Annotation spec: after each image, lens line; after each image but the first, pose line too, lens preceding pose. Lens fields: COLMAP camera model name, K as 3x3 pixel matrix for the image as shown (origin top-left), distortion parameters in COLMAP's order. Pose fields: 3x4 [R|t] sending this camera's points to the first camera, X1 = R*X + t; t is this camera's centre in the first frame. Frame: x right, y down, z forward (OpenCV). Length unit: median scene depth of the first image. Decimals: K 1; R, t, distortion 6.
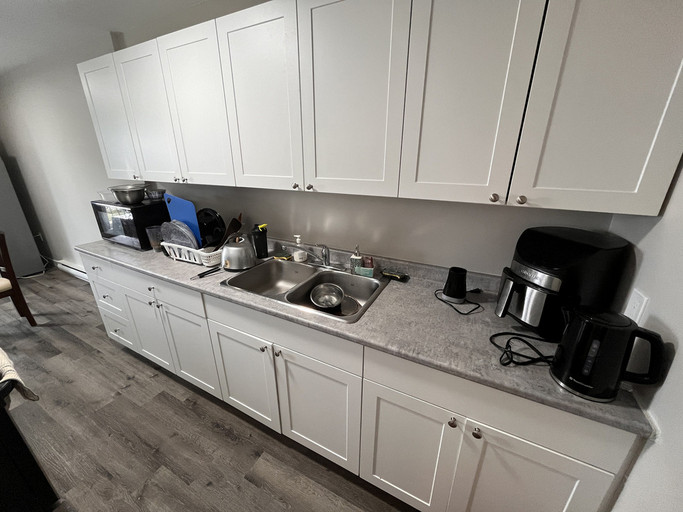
lens RADIAL K [[274.3, 0, 340.6], [0, 274.3, 257.0], [0, 0, 1]] dist [-0.004126, -0.000984]
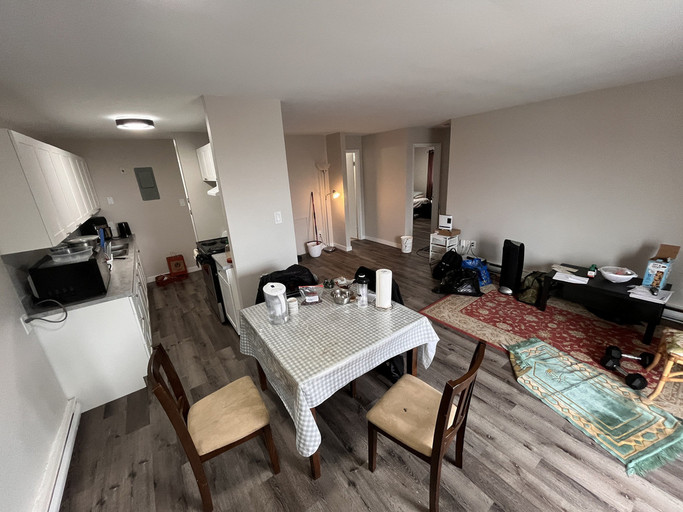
lens RADIAL K [[274.3, 0, 345.7], [0, 274.3, 255.5], [0, 0, 1]] dist [-0.004126, -0.000984]
pose [[-0.897526, -0.091264, 0.431415, -2.855245], [0.200751, 0.786514, 0.584033, -0.820058], [-0.392615, 0.610792, -0.687595, 1.691389]]
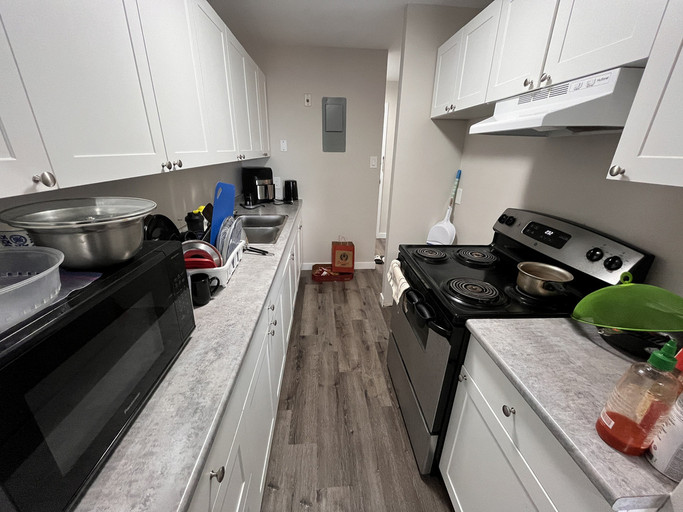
lens RADIAL K [[274.3, 0, 338.5], [0, 274.3, 253.5], [0, 0, 1]] dist [-0.004126, -0.000984]
pose [[-0.513263, -0.312084, 0.799478, -1.400086], [0.280116, 0.819609, 0.499776, -0.349811], [-0.811231, 0.480463, -0.333255, 1.065285]]
